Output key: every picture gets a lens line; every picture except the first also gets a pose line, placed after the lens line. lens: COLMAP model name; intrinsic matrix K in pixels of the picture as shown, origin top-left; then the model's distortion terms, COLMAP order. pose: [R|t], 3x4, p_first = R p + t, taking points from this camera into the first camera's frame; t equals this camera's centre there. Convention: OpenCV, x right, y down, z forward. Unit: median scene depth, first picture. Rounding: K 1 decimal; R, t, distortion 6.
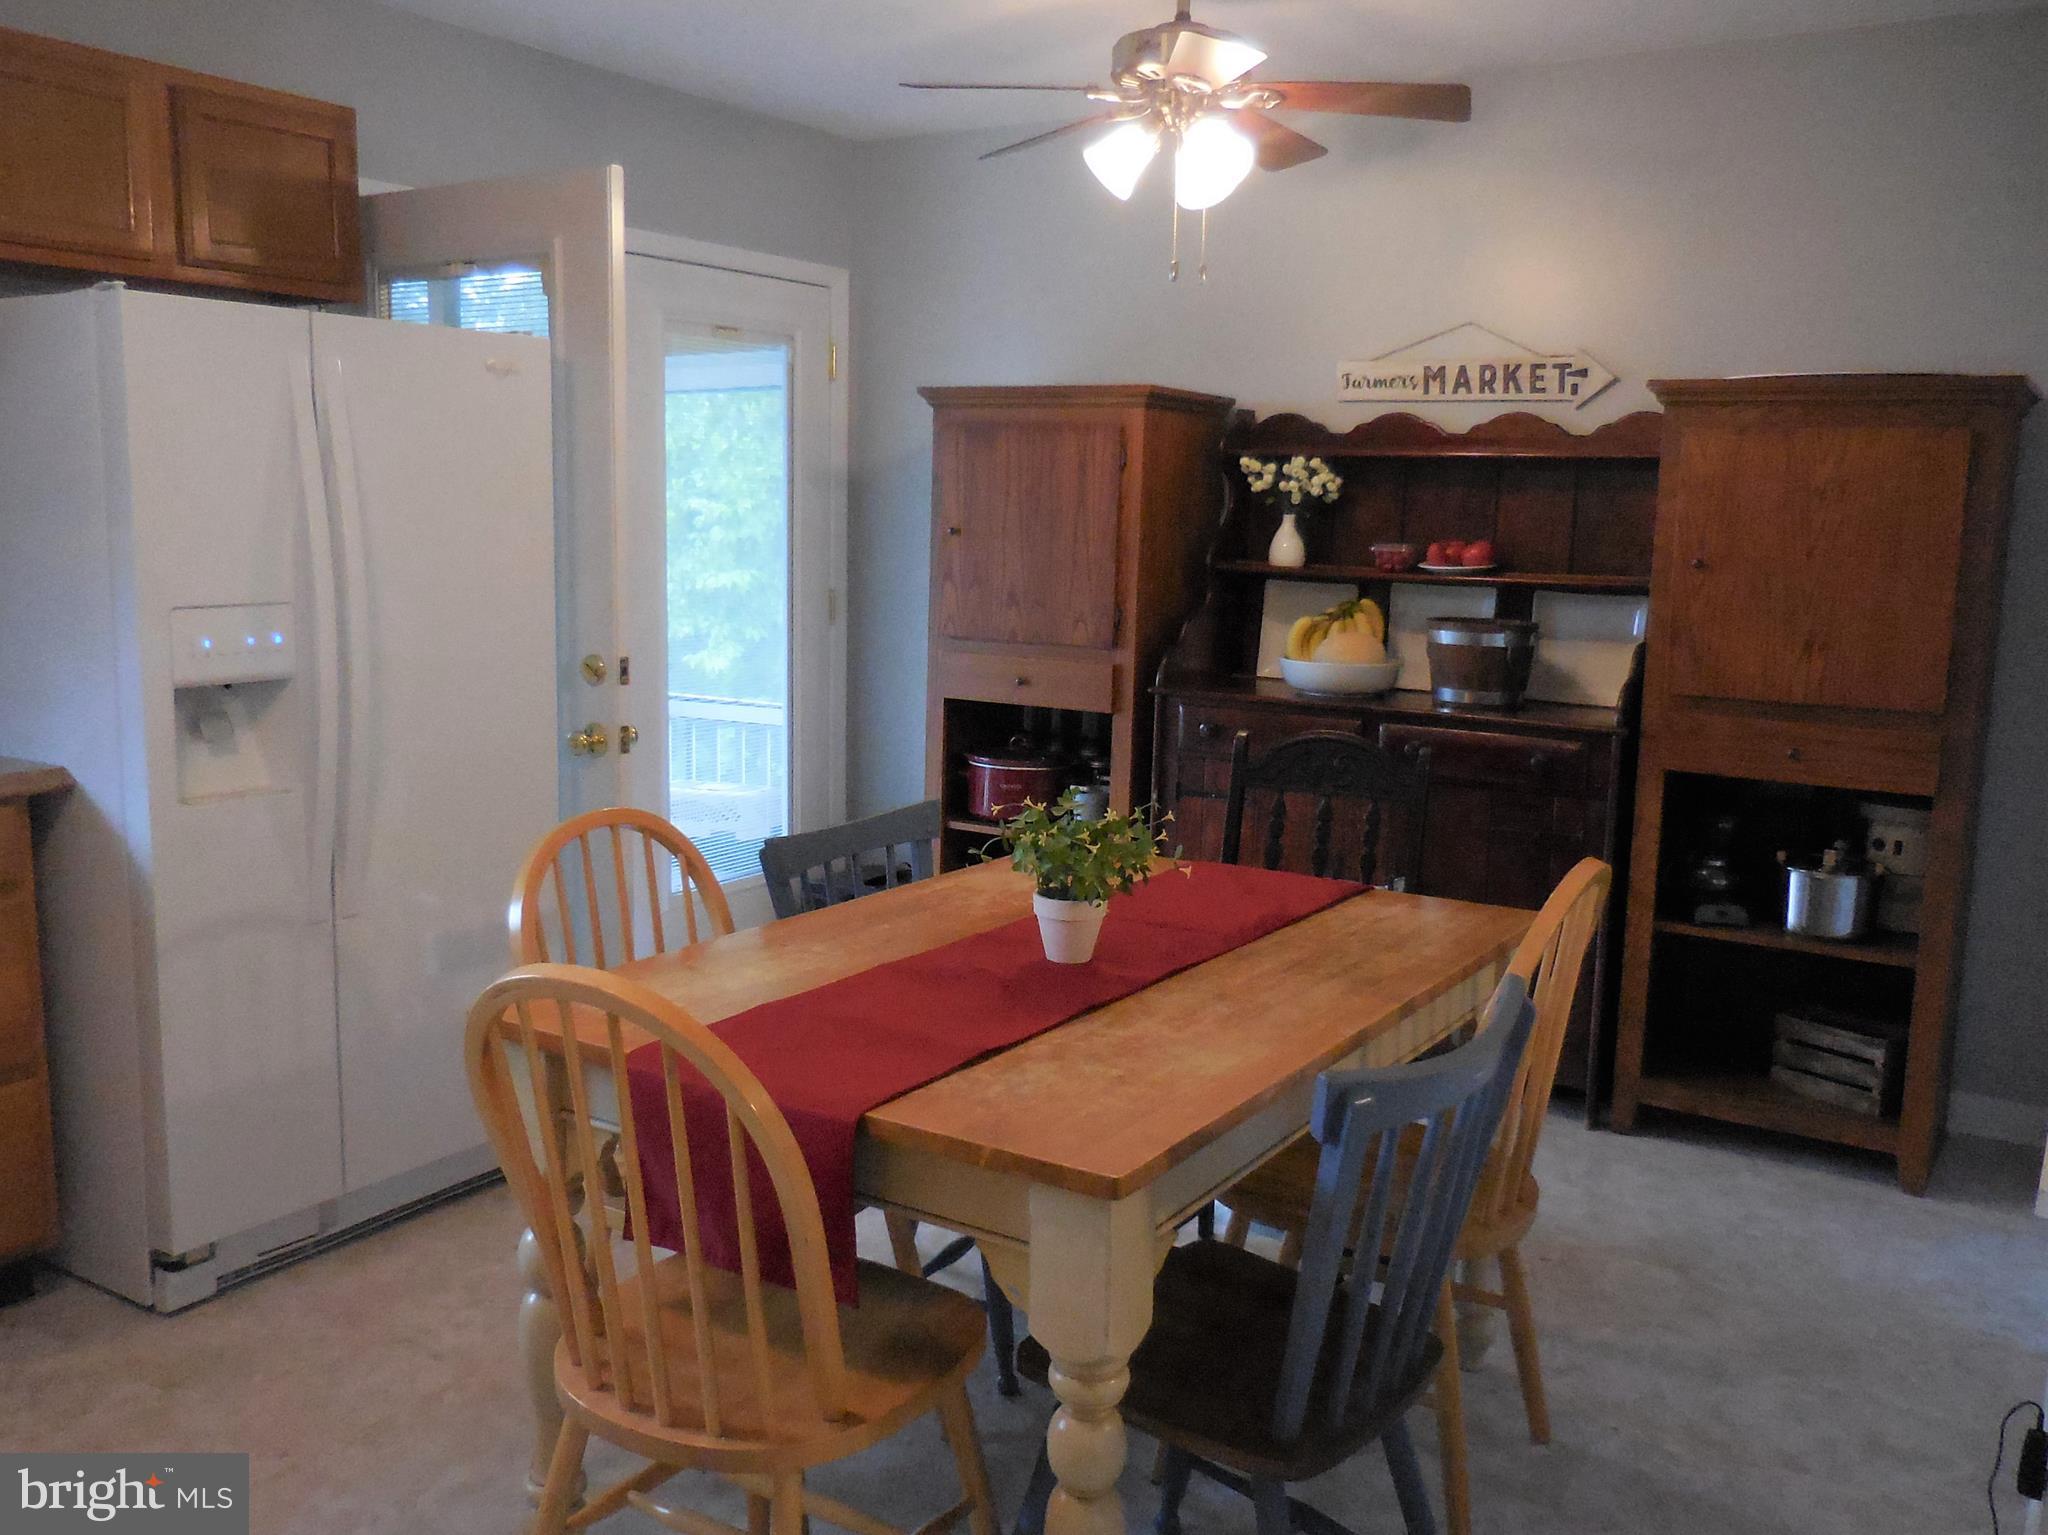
lens RADIAL K [[1673.5, 0, 1024.0], [0, 1673.5, 767.5], [0, 0, 1]] dist [-0.003756, -0.001130]
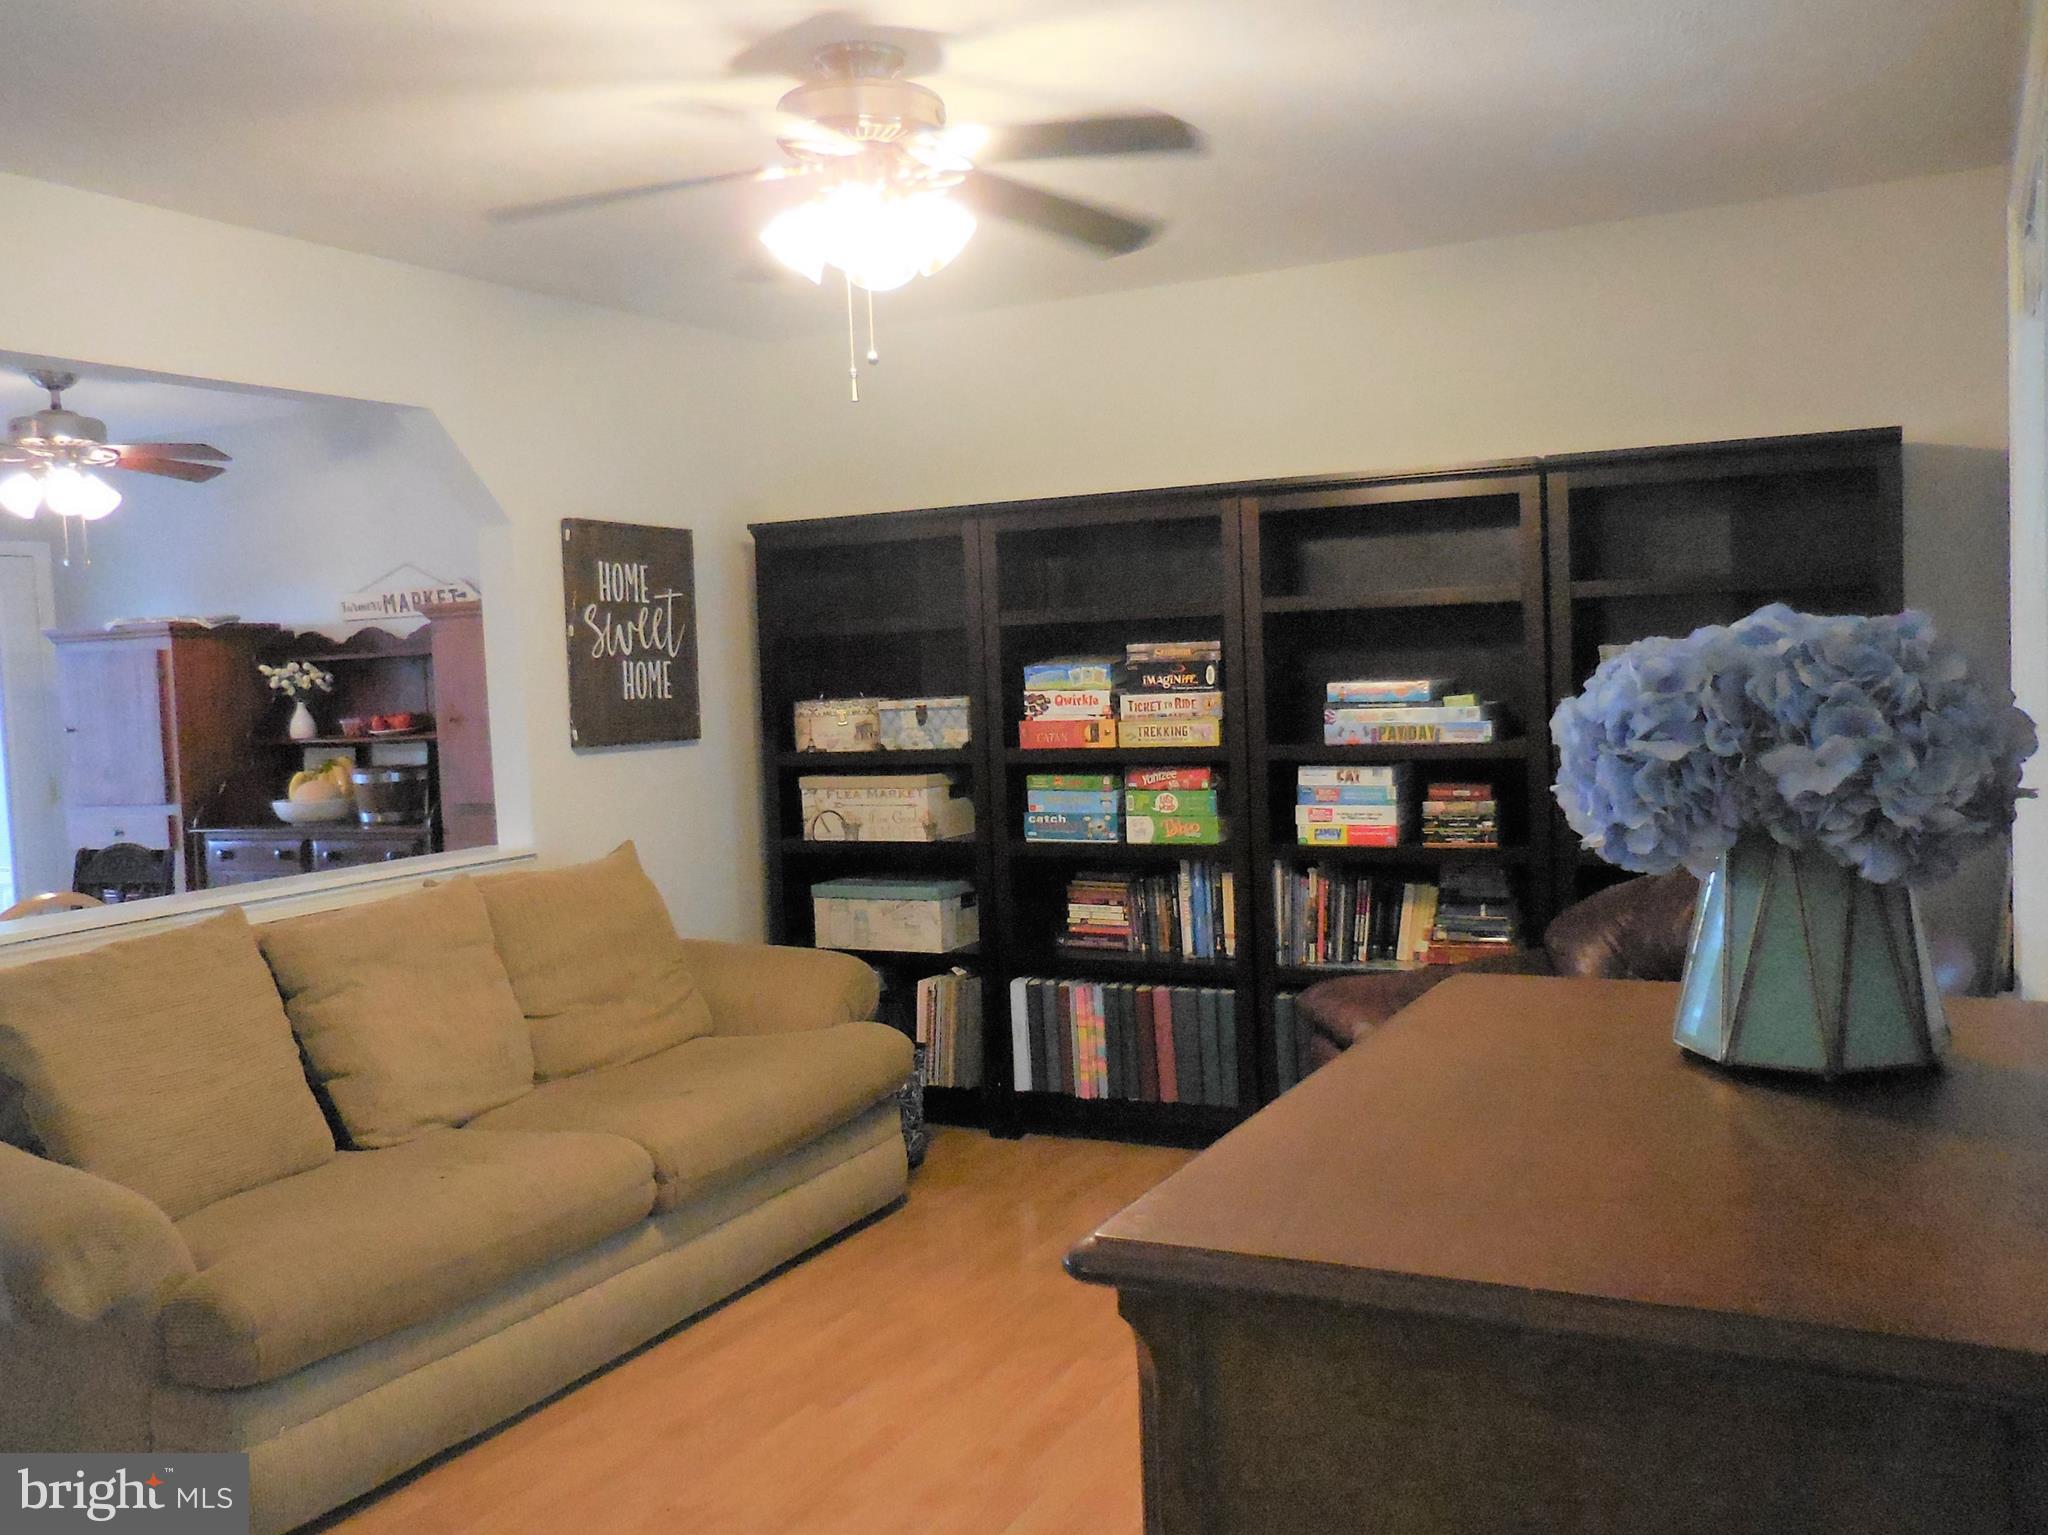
lens RADIAL K [[1673.5, 0, 1024.0], [0, 1673.5, 767.5], [0, 0, 1]] dist [-0.003756, -0.001130]
pose [[0.993159, -0.072982, 0.091151, 0.647544], [0.082082, 0.991552, -0.100433, 0.100075], [-0.083051, 0.107228, 0.990760, -0.468787]]
